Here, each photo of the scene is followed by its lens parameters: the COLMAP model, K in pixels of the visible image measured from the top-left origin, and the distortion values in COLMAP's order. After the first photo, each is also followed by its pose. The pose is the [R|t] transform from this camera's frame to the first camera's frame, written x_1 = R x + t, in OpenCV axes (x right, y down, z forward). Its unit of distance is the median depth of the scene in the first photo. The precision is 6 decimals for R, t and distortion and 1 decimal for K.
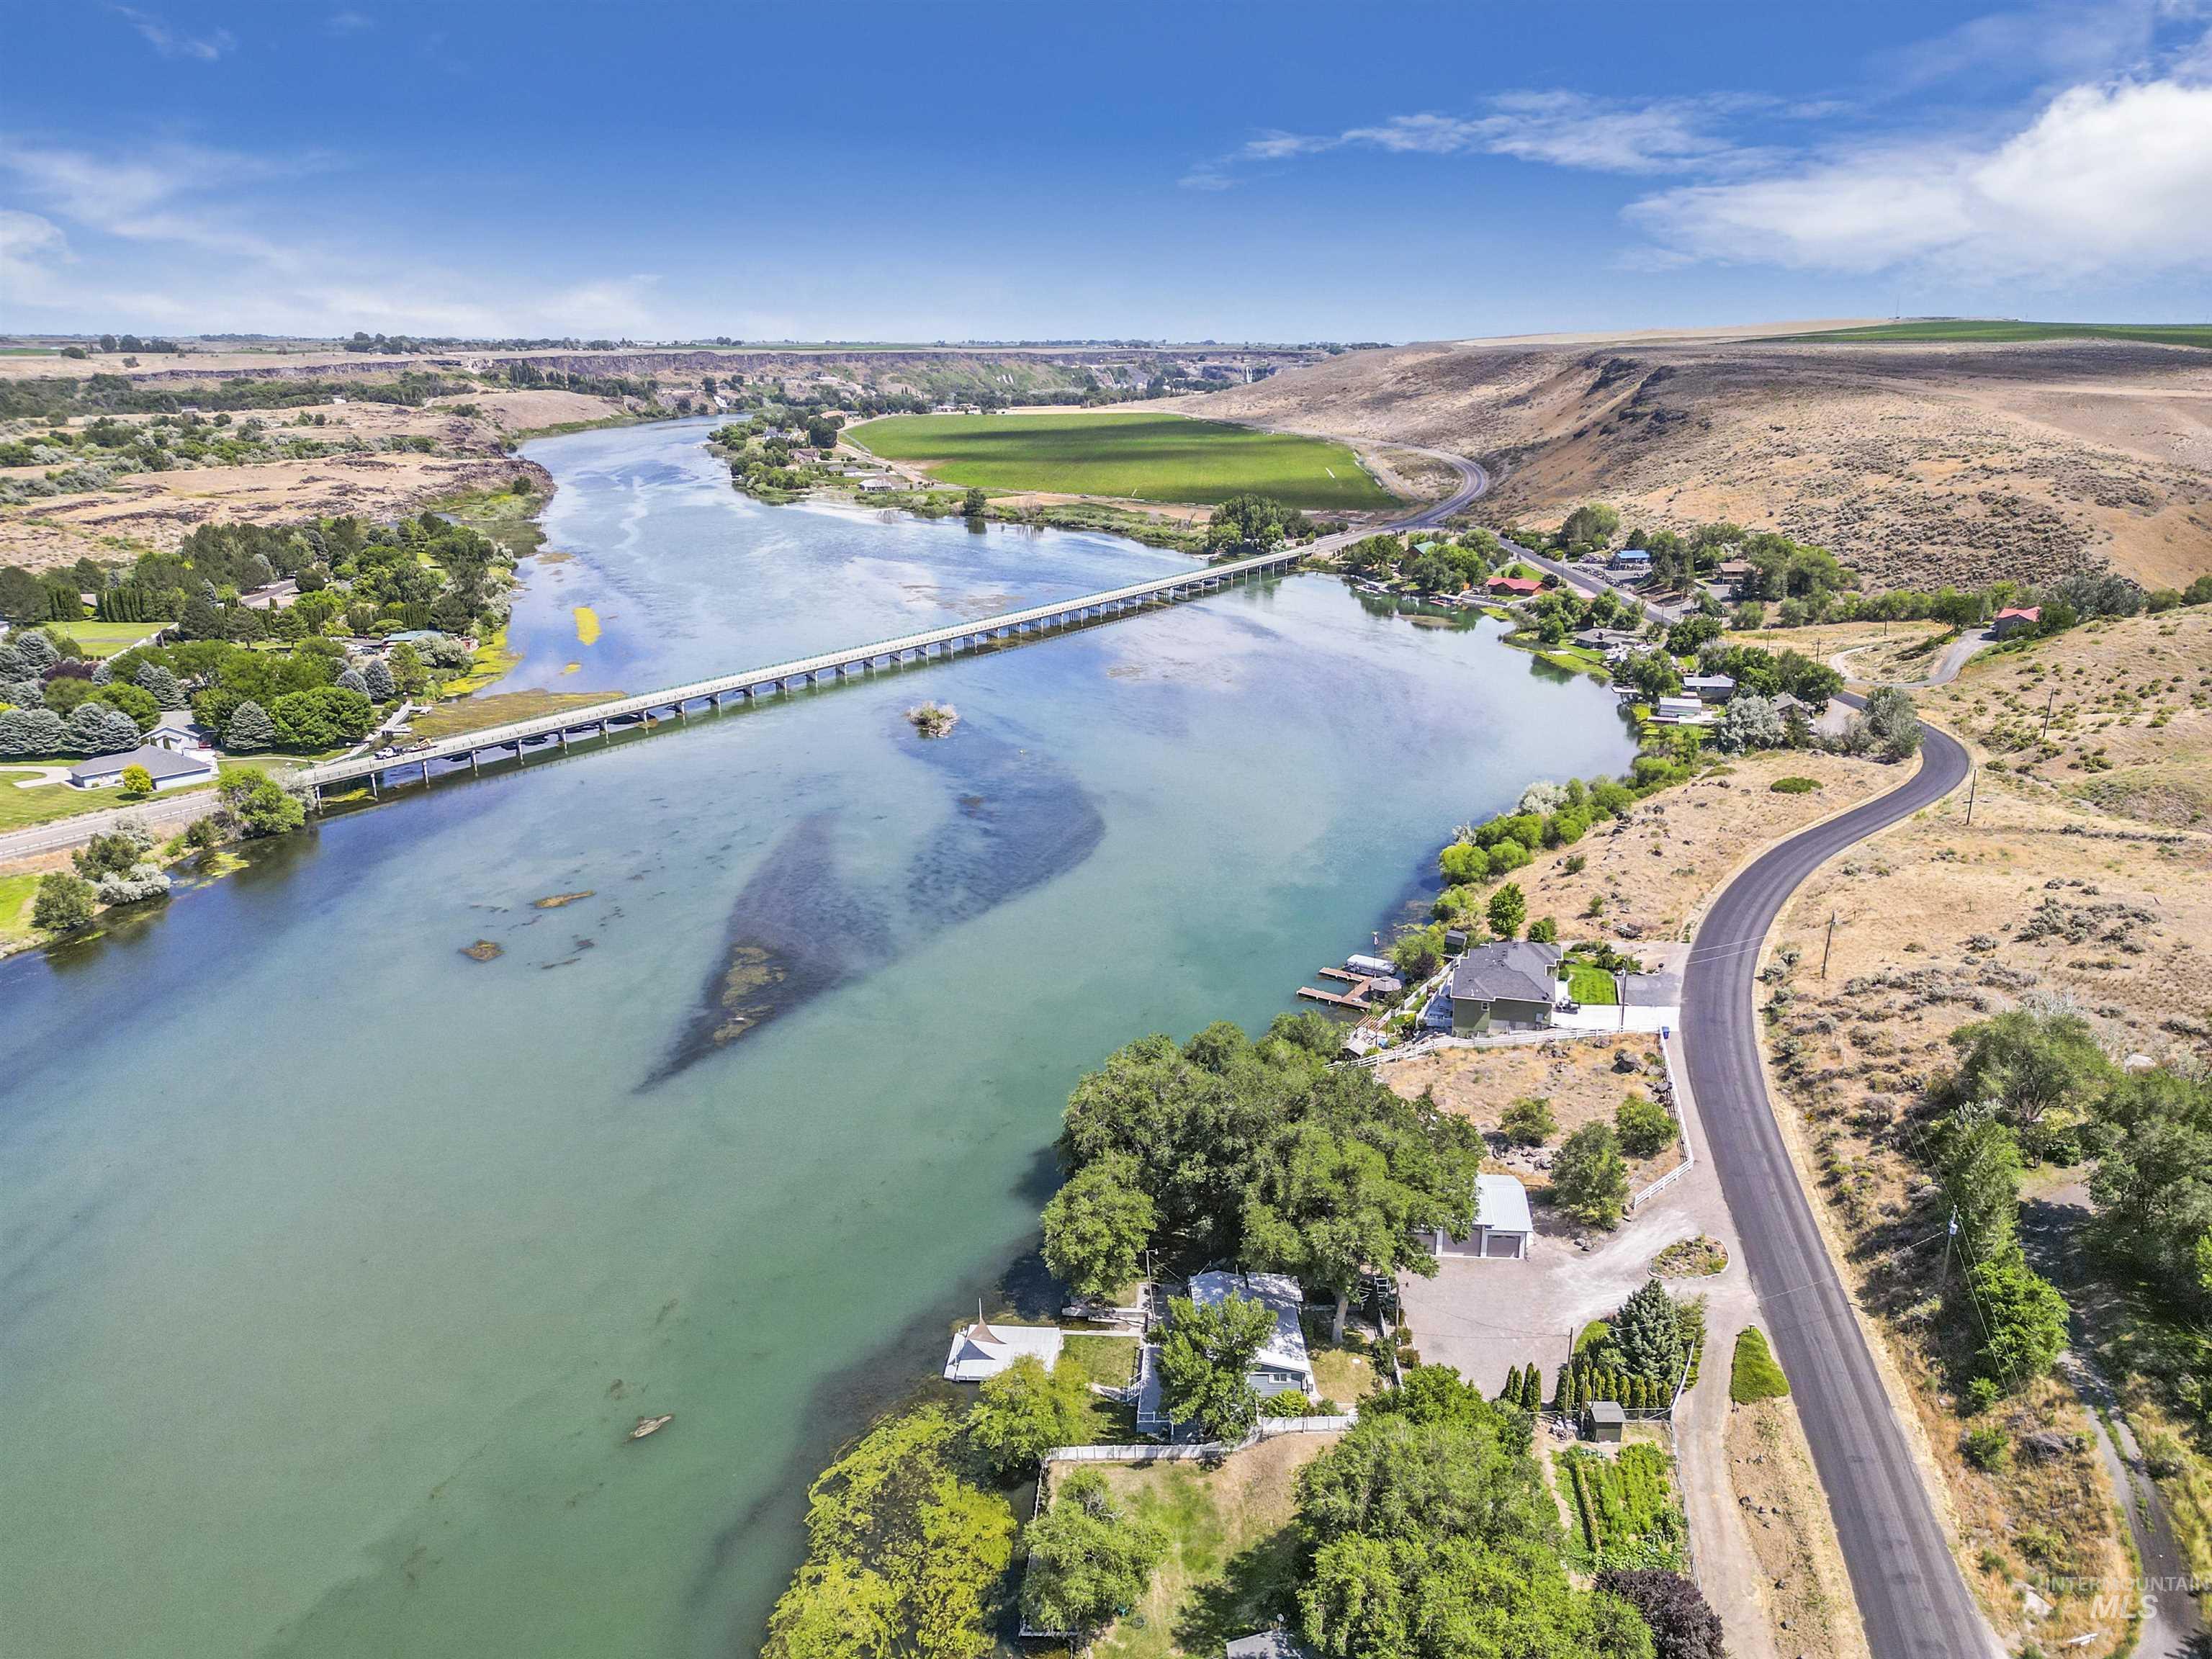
lens RADIAL K [[1566.5, 0, 1111.1], [0, 1566.5, 821.0], [0, 0, 1]] dist [0.040278, -0.024714]
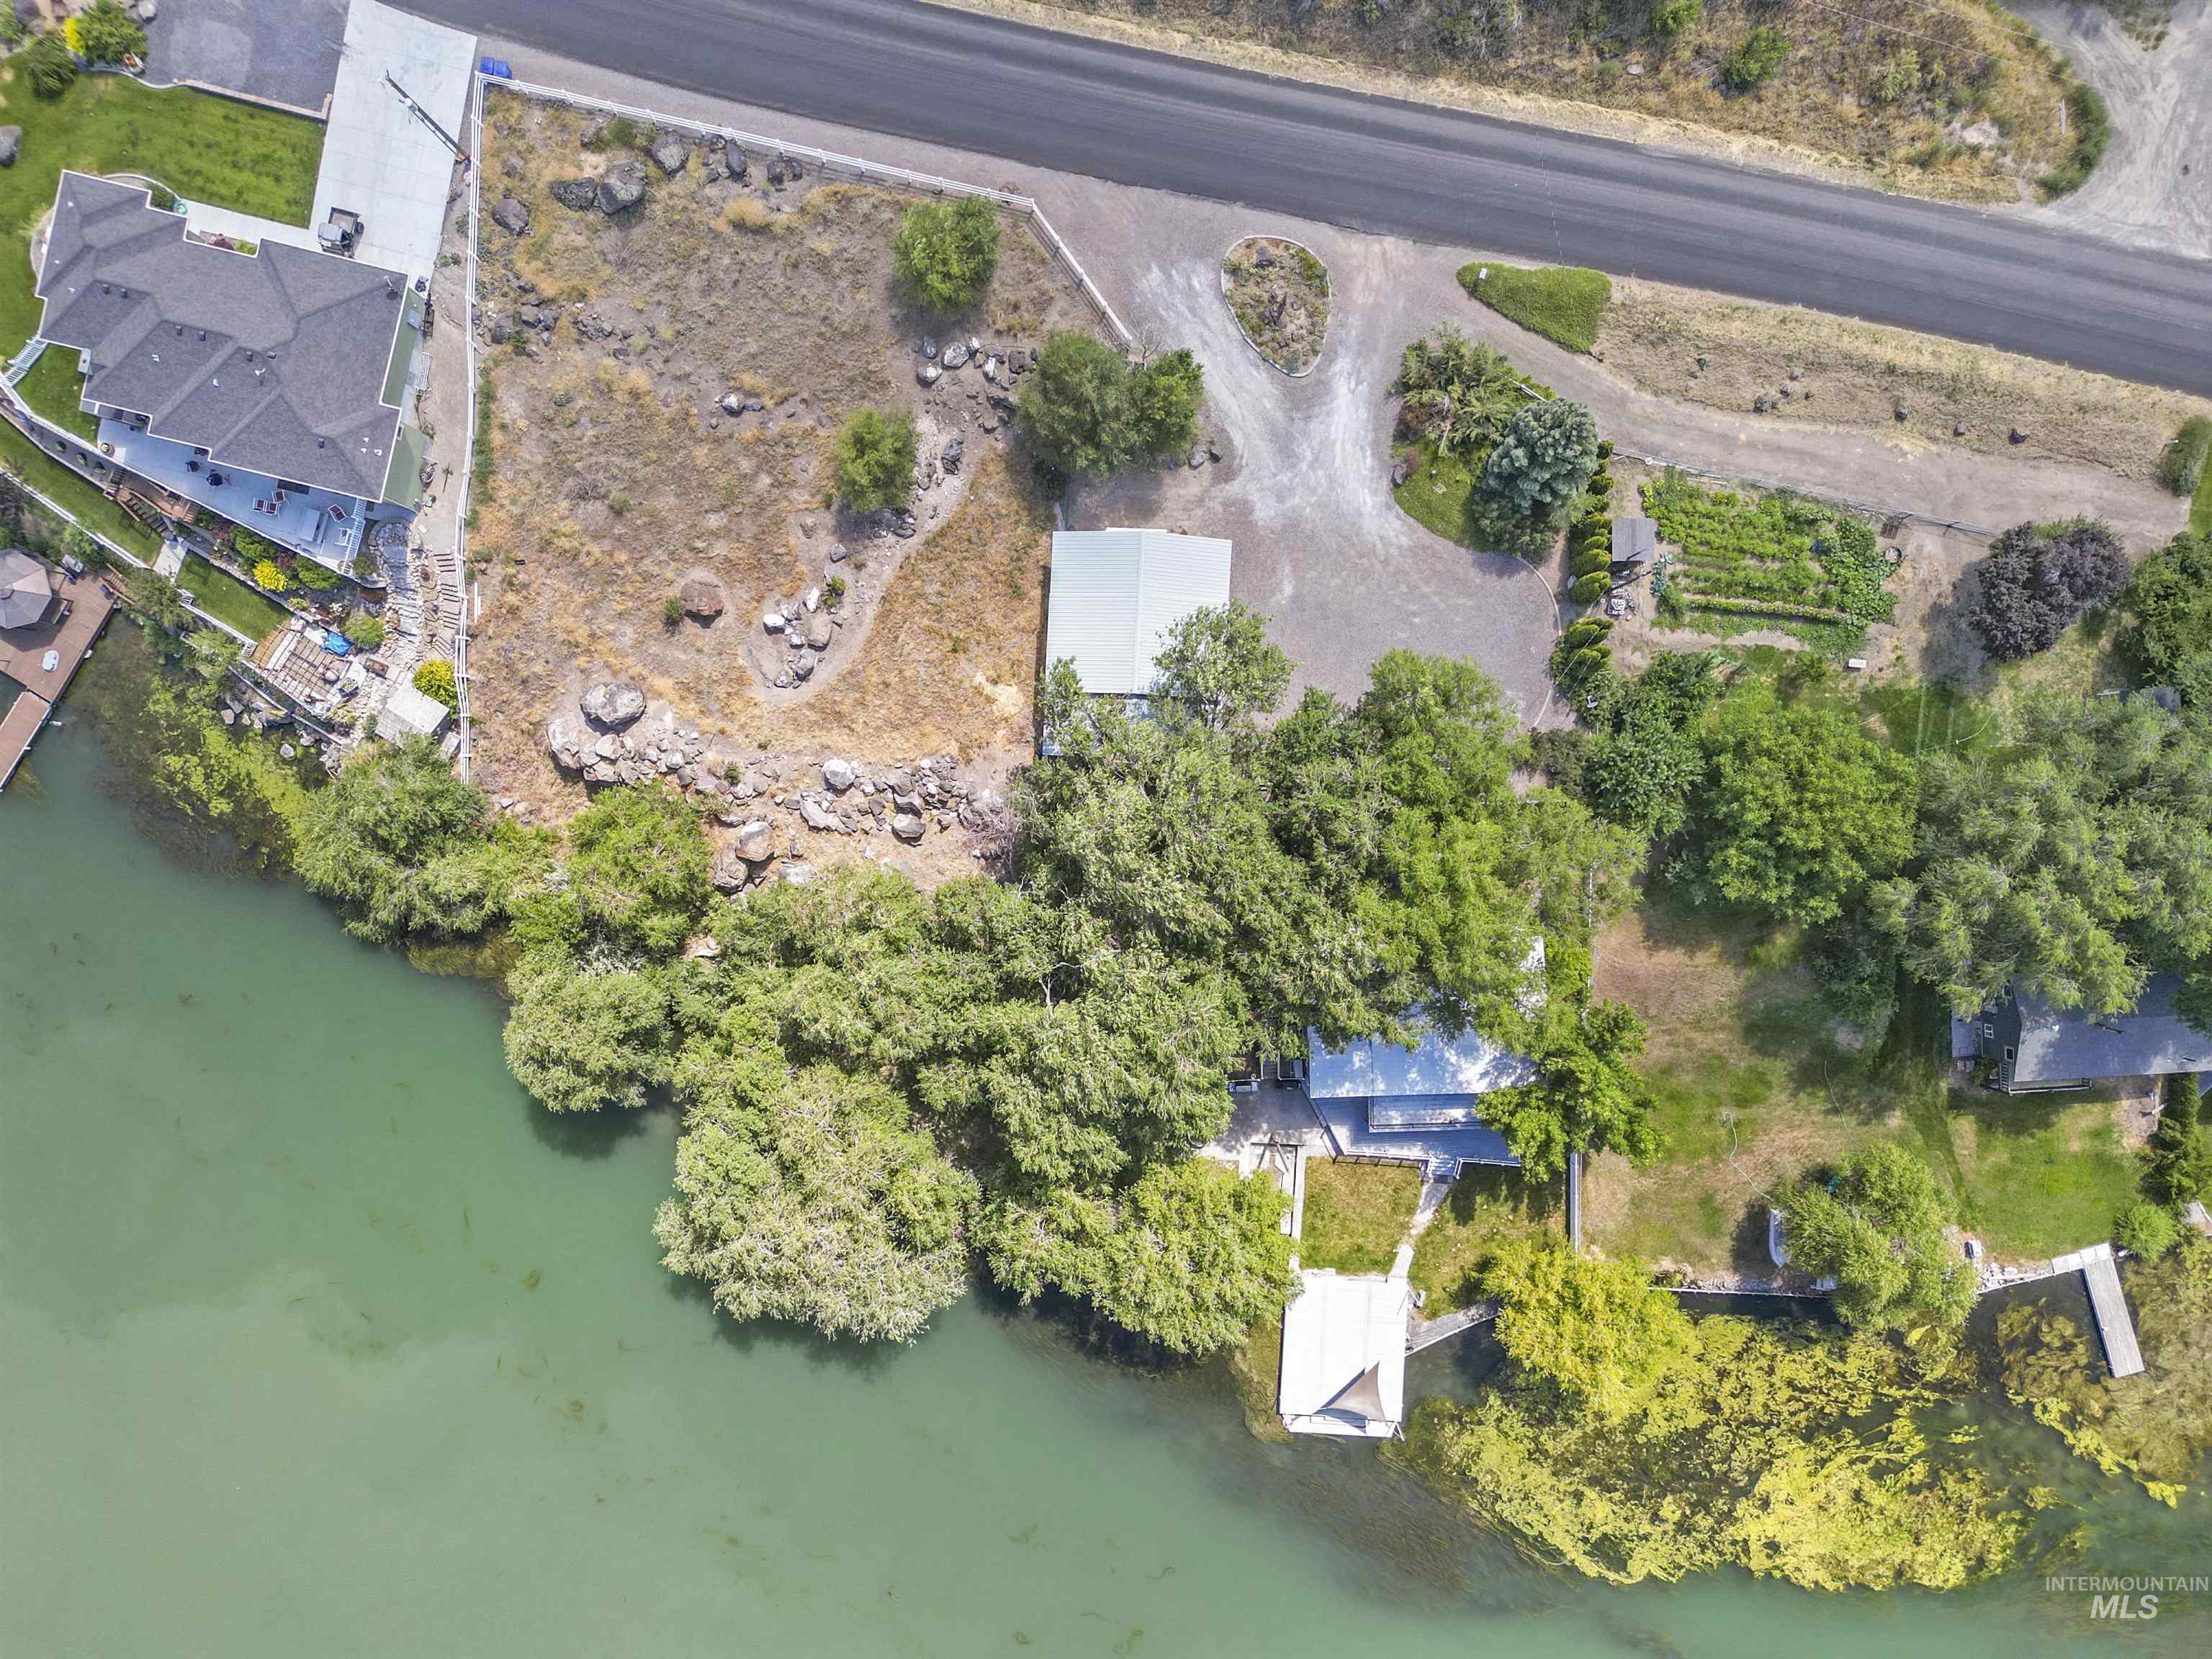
lens RADIAL K [[1566.5, 0, 1108.4], [0, 1566.5, 823.7], [0, 0, 1]] dist [0.040278, -0.024714]
pose [[-0.015512, -0.999854, -0.007129, 0.185002], [0.289707, -0.011319, 0.957048, -0.372941], [-0.956990, 0.012780, 0.289841, 0.981853]]
